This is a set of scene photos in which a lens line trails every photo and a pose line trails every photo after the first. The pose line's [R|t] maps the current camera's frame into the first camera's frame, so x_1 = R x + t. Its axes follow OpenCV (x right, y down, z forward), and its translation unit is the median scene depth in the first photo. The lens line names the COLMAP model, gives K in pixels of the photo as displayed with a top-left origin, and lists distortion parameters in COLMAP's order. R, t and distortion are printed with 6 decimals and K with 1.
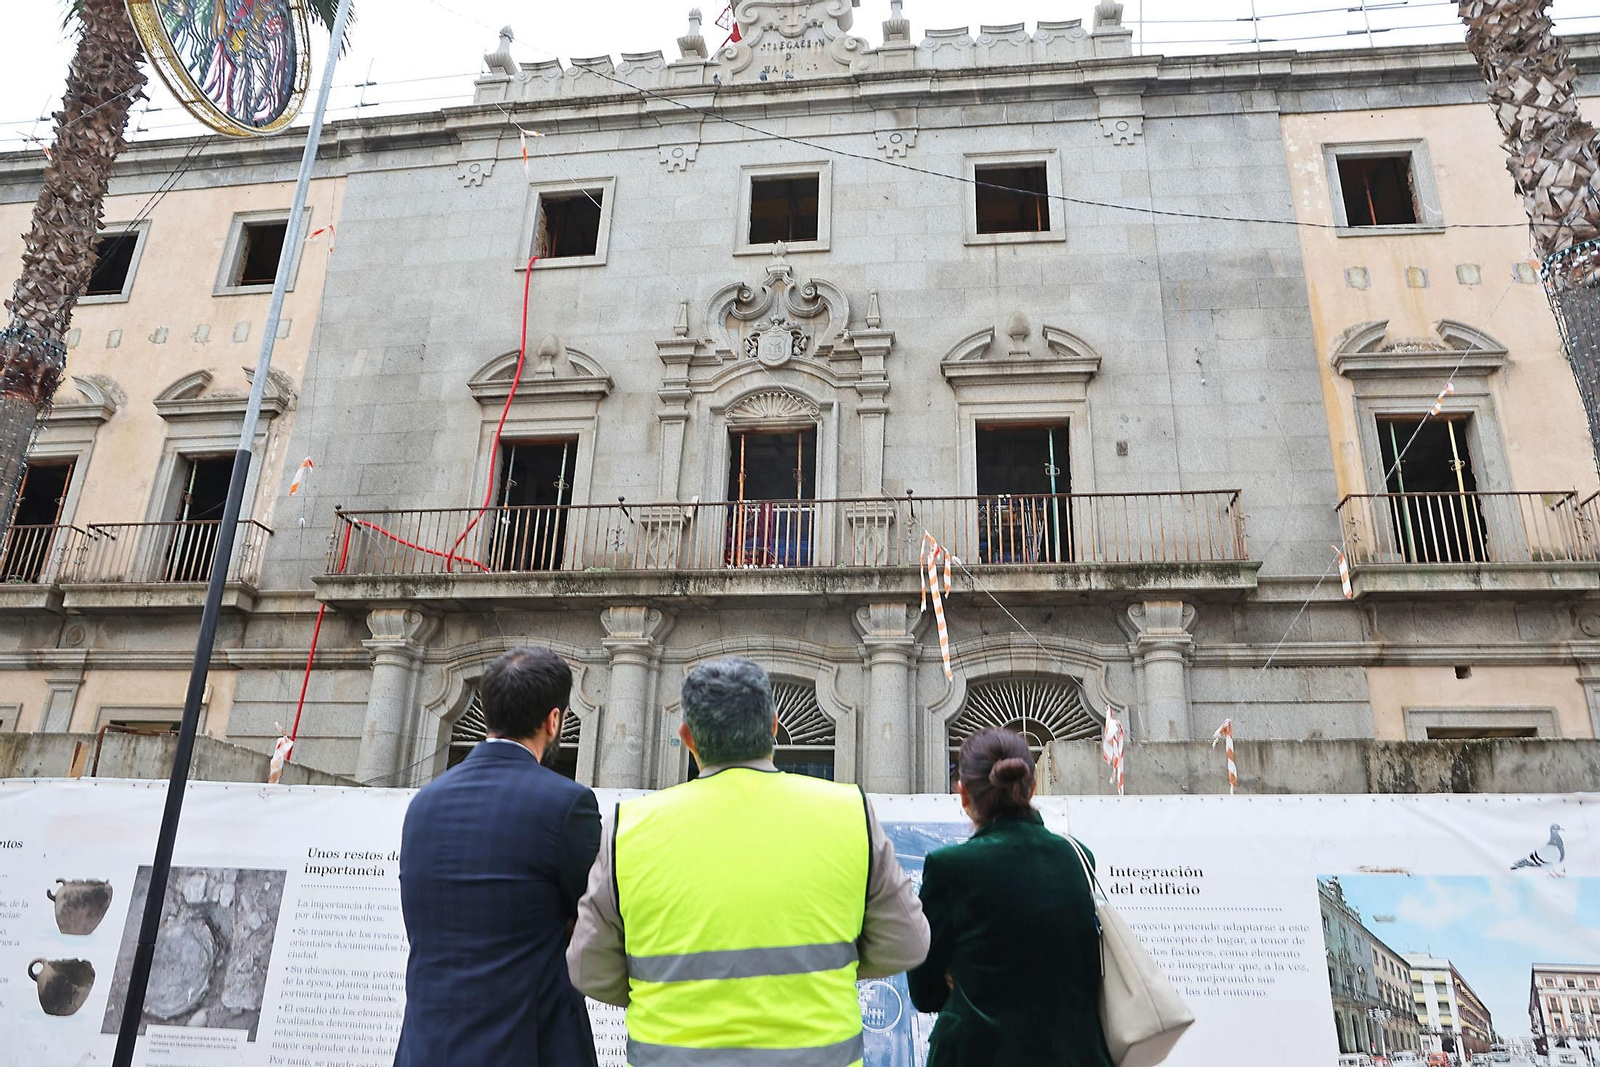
lens RADIAL K [[1116.3, 0, 804.1], [0, 1116.3, 549.1], [0, 0, 1]] dist [-0.080986, 0.063214]
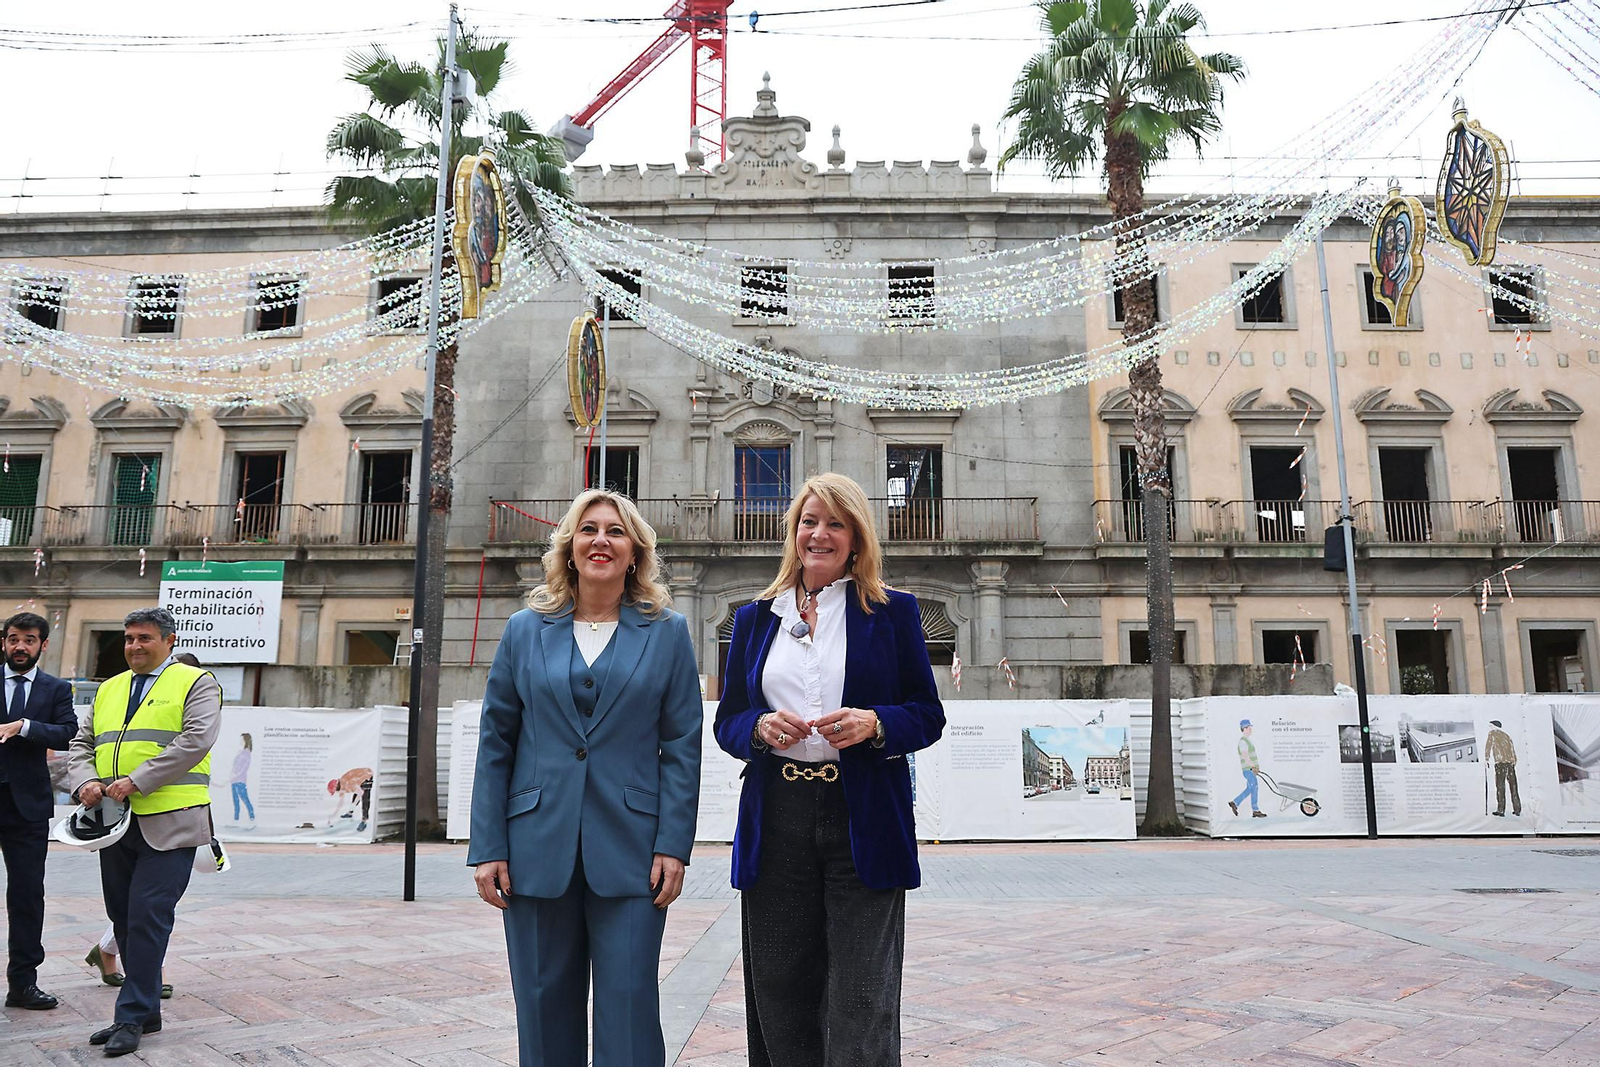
lens RADIAL K [[1116.3, 0, 795.0], [0, 1116.3, 547.1], [0, 0, 1]] dist [-0.080986, 0.063214]
pose [[0.994116, -0.008472, 0.107986, -0.155104], [-0.009768, 0.985862, 0.167272, -0.232176], [-0.107877, -0.167342, 0.979979, -0.609438]]
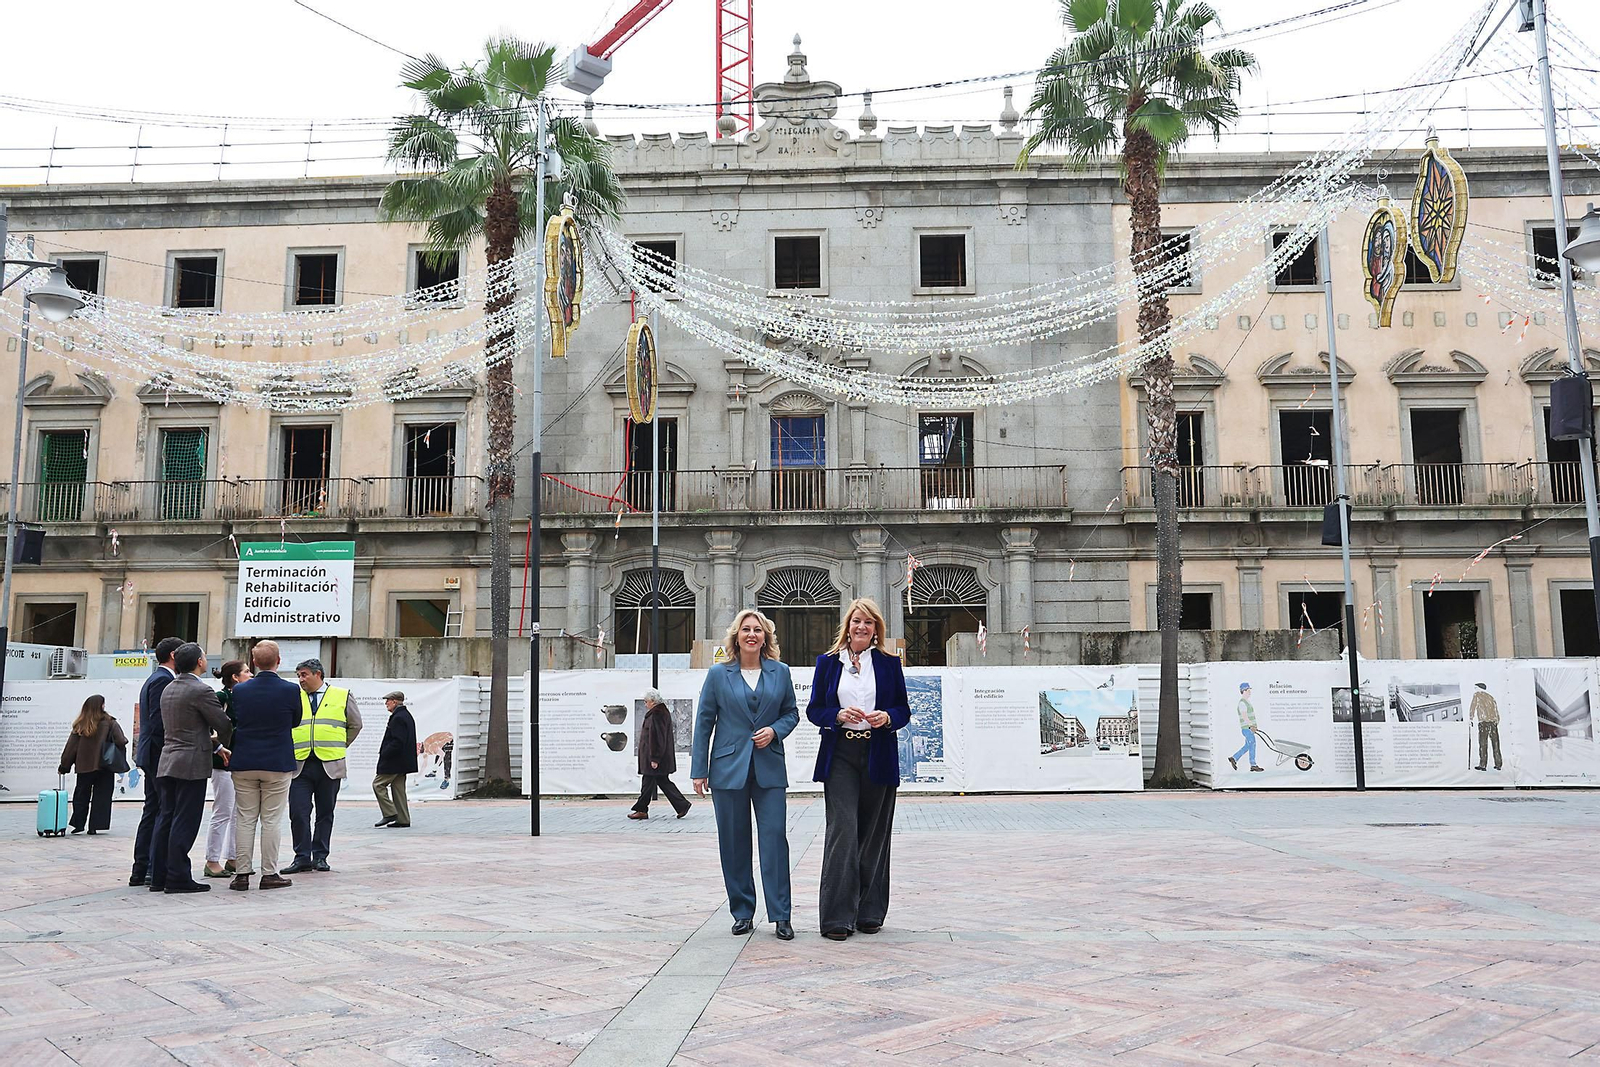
lens RADIAL K [[1248.3, 0, 799.9], [0, 1248.3, 540.3], [0, 0, 1]] dist [-0.032695, 0.046512]
pose [[0.996040, -0.023368, 0.085783, -0.186387], [0.004402, 0.976621, 0.214921, -0.323586], [-0.088800, -0.213693, 0.972857, -0.839922]]
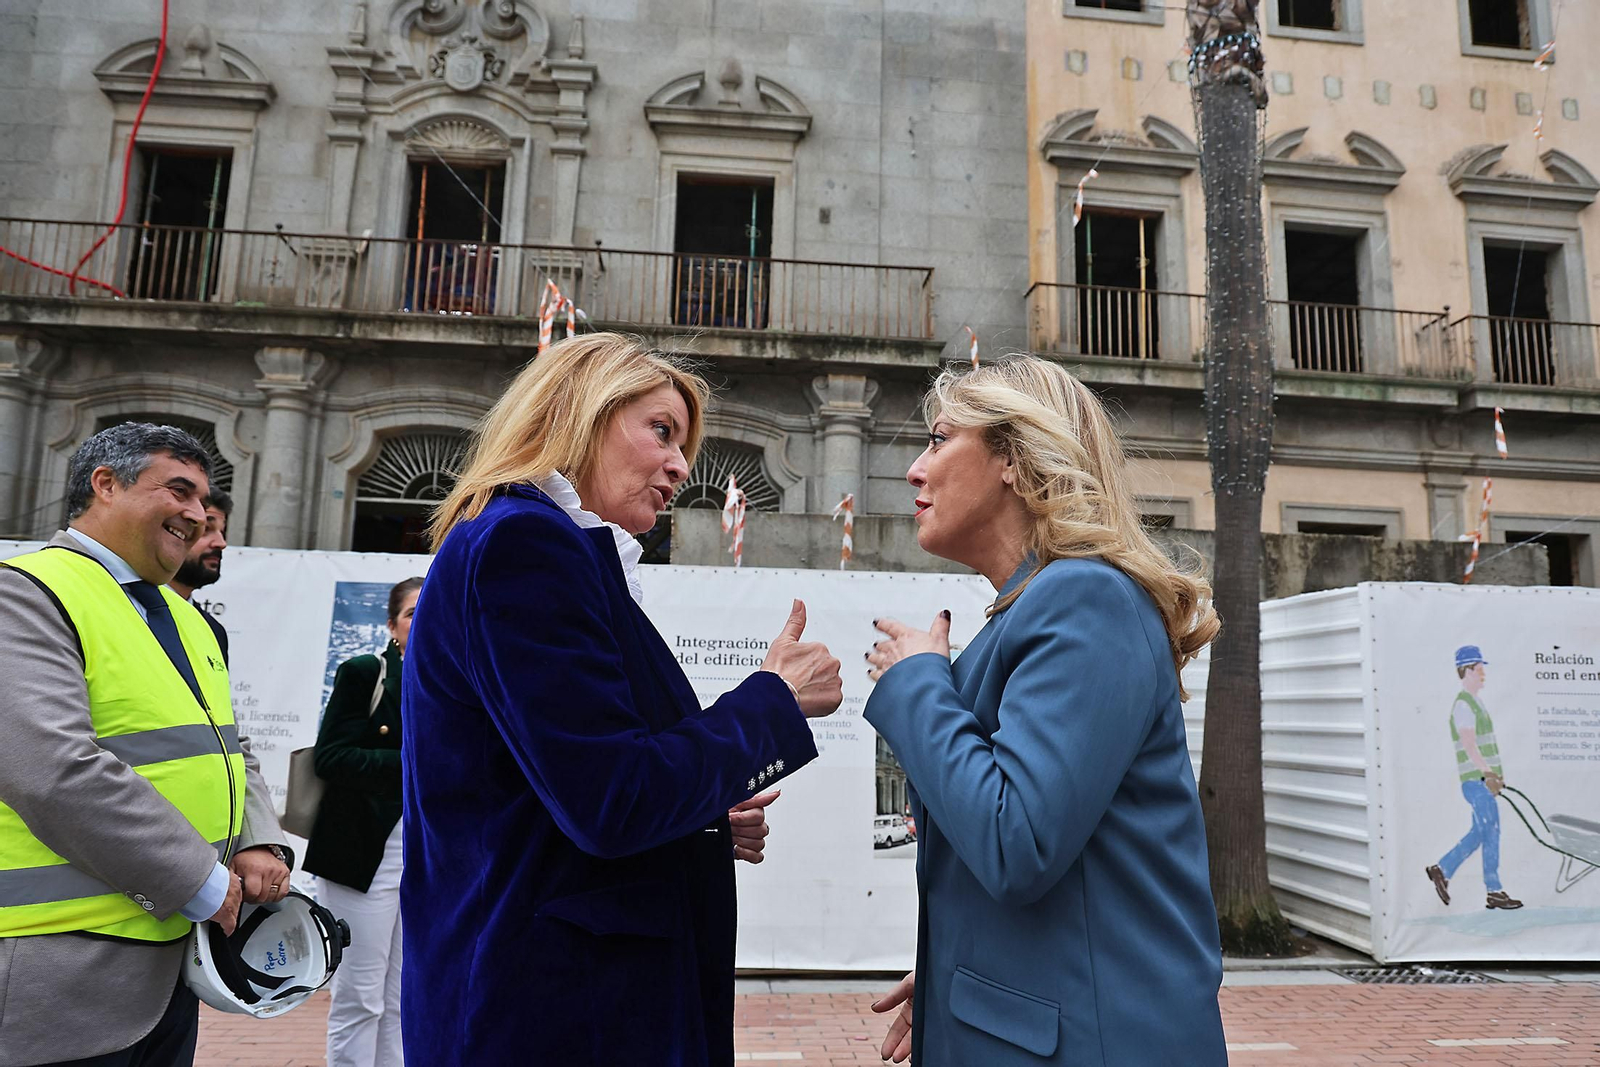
lens RADIAL K [[1116.3, 0, 794.6], [0, 1116.3, 533.9], [0, 0, 1]] dist [-0.080986, 0.063214]
pose [[0.976800, 0.031862, 0.211769, 0.059432], [-0.072877, 0.979306, 0.188809, 0.001055], [-0.201371, -0.199861, 0.958908, 0.015447]]
